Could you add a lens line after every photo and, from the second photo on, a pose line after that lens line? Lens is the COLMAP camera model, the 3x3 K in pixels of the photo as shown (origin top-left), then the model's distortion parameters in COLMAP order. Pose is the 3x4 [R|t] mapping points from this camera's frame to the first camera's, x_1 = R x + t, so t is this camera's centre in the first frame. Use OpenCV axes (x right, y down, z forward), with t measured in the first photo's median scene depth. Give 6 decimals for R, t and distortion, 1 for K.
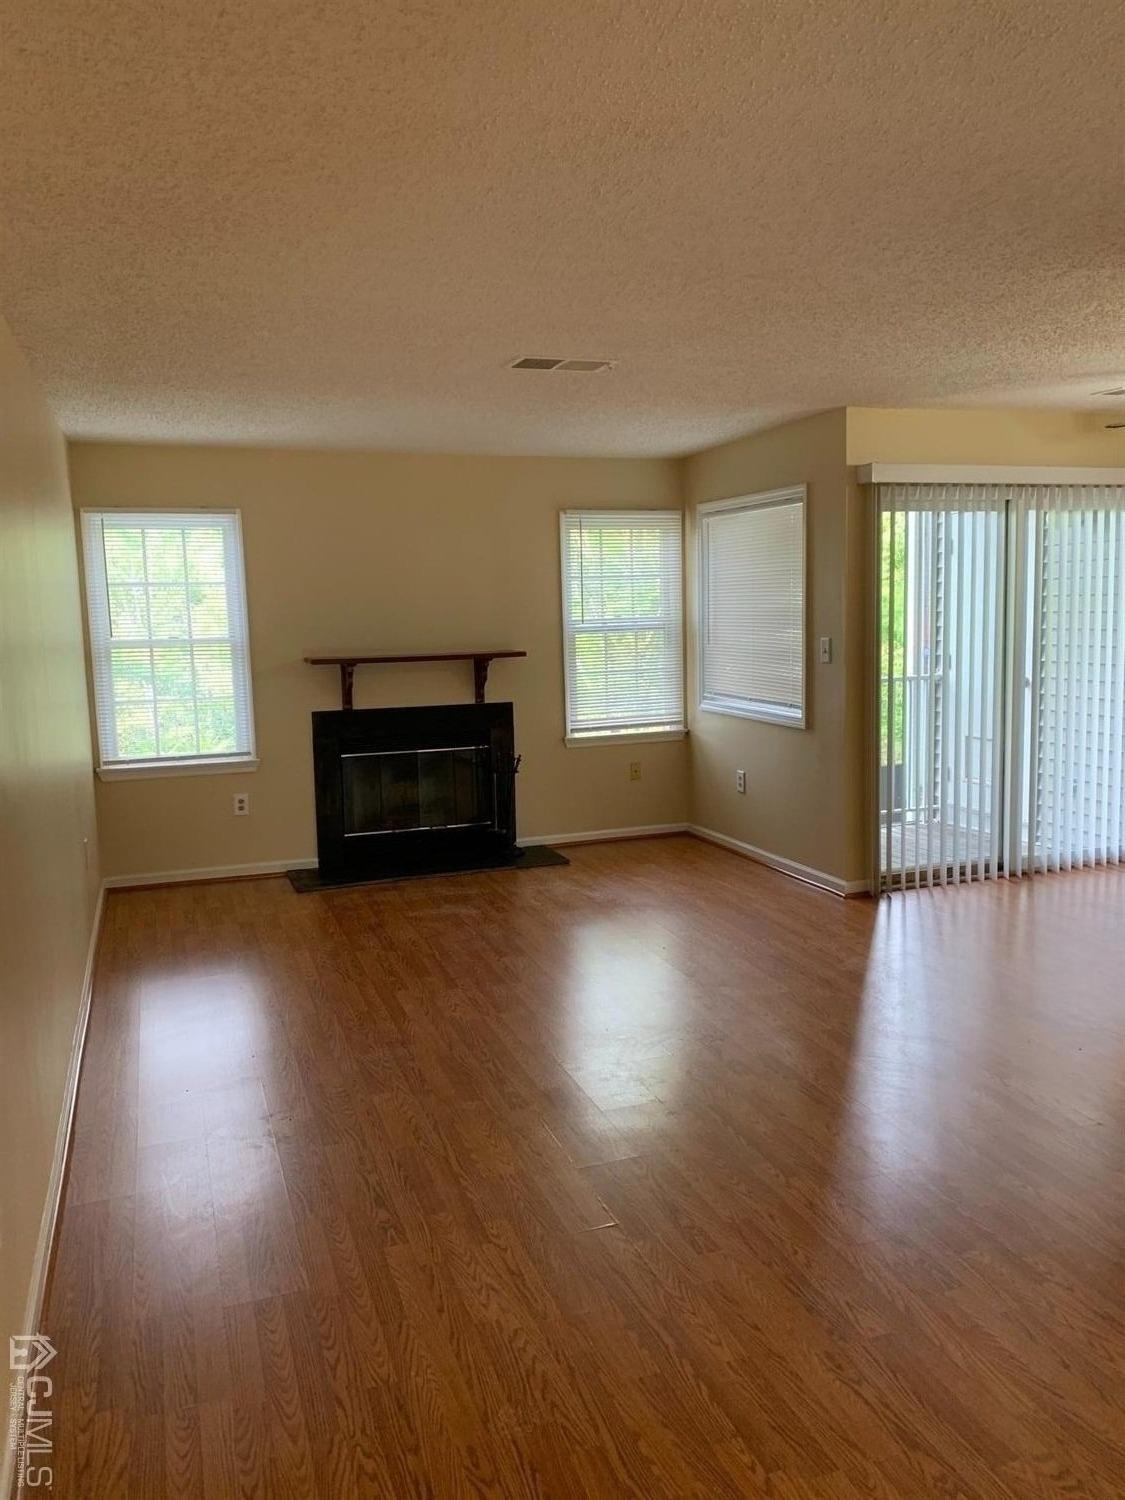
lens RADIAL K [[1145.6, 0, 574.2], [0, 1145.6, 741.1], [0, 0, 1]] dist [0.038673, -0.043596]
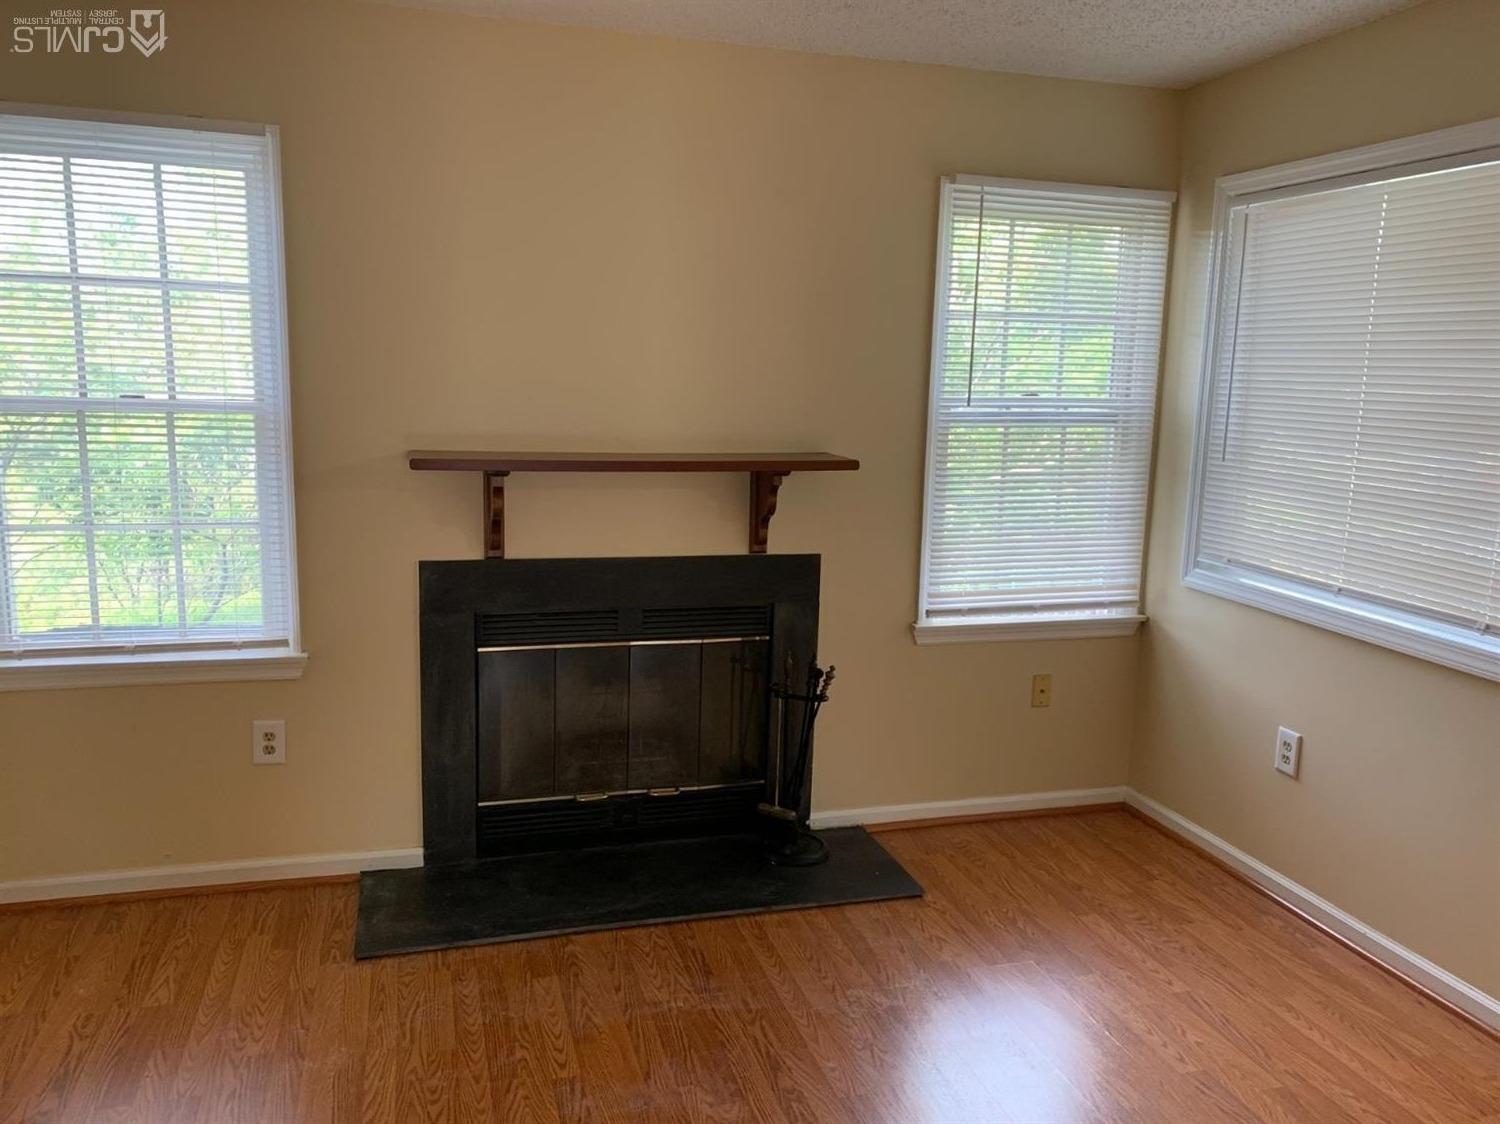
lens RADIAL K [[1145.6, 0, 747.0], [0, 1145.6, 566.8], [0, 0, 1]] dist [0.038673, -0.043596]
pose [[0.996473, 0.060022, -0.058638, -0.065445], [-0.056828, 0.996885, 0.054694, -0.063423], [0.061739, -0.051169, 0.996780, 0.565212]]
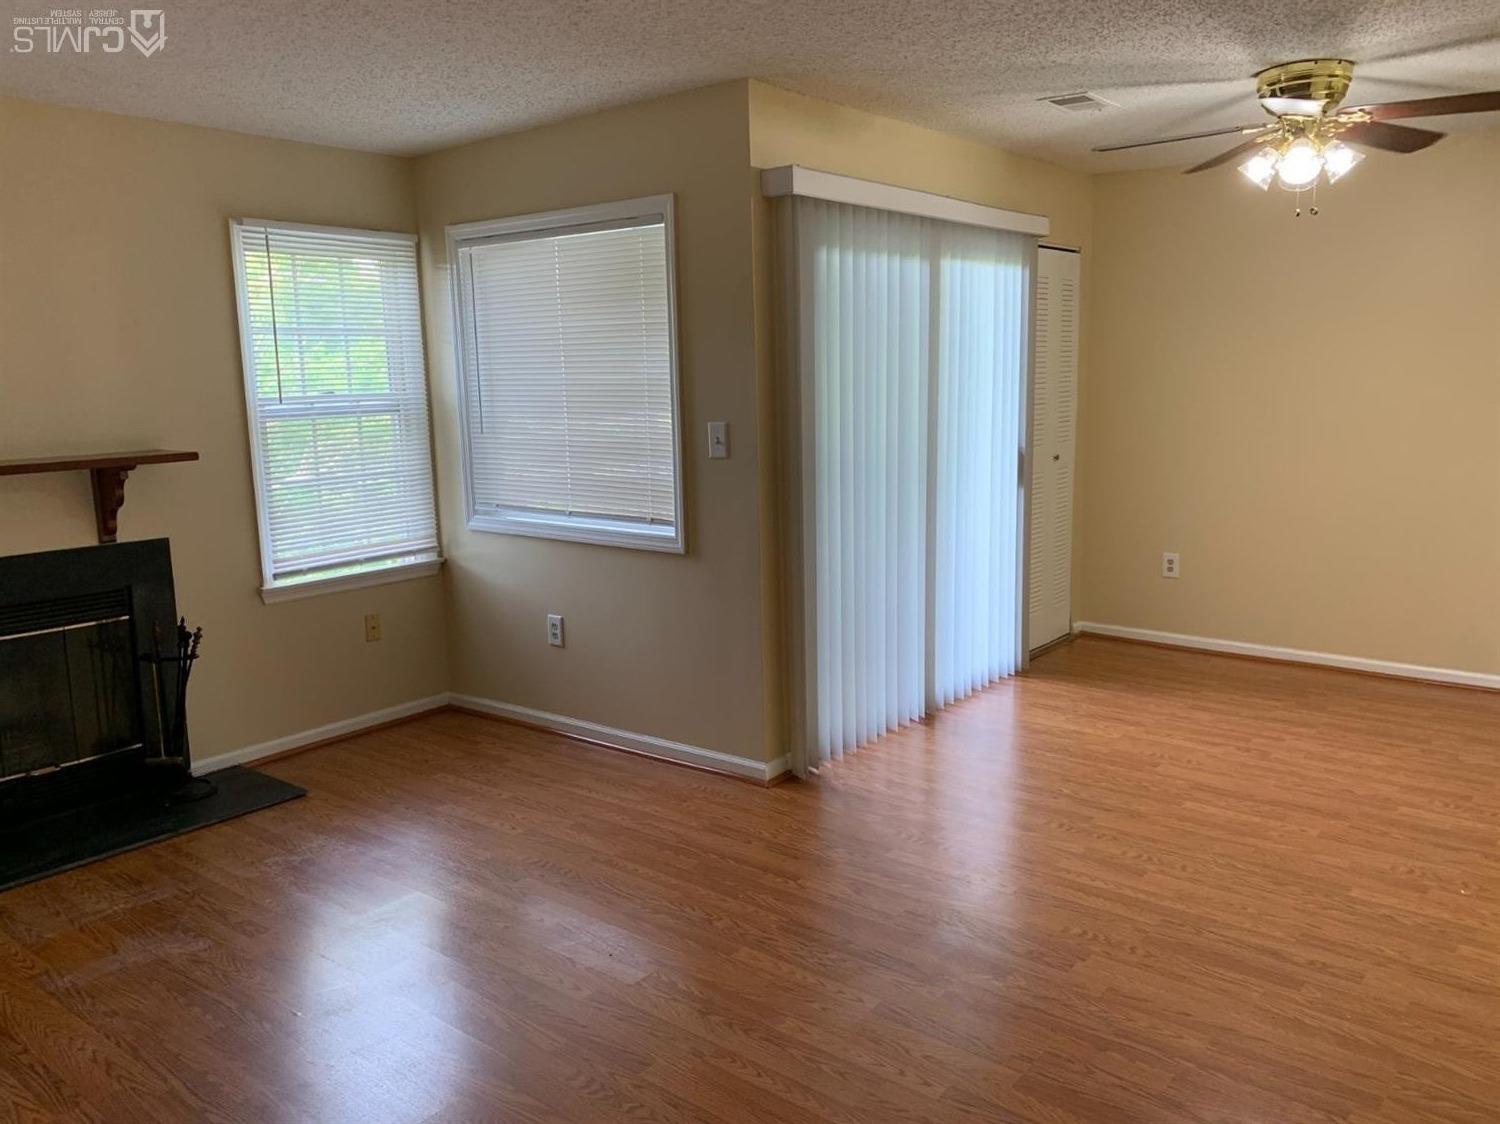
lens RADIAL K [[1145.6, 0, 743.2], [0, 1145.6, 560.0], [0, 0, 1]] dist [0.038673, -0.043596]
pose [[0.853295, -0.077410, 0.515651, -0.126264], [0.063012, 0.996980, 0.045396, -0.035914], [-0.517608, -0.006244, 0.855595, 0.386316]]
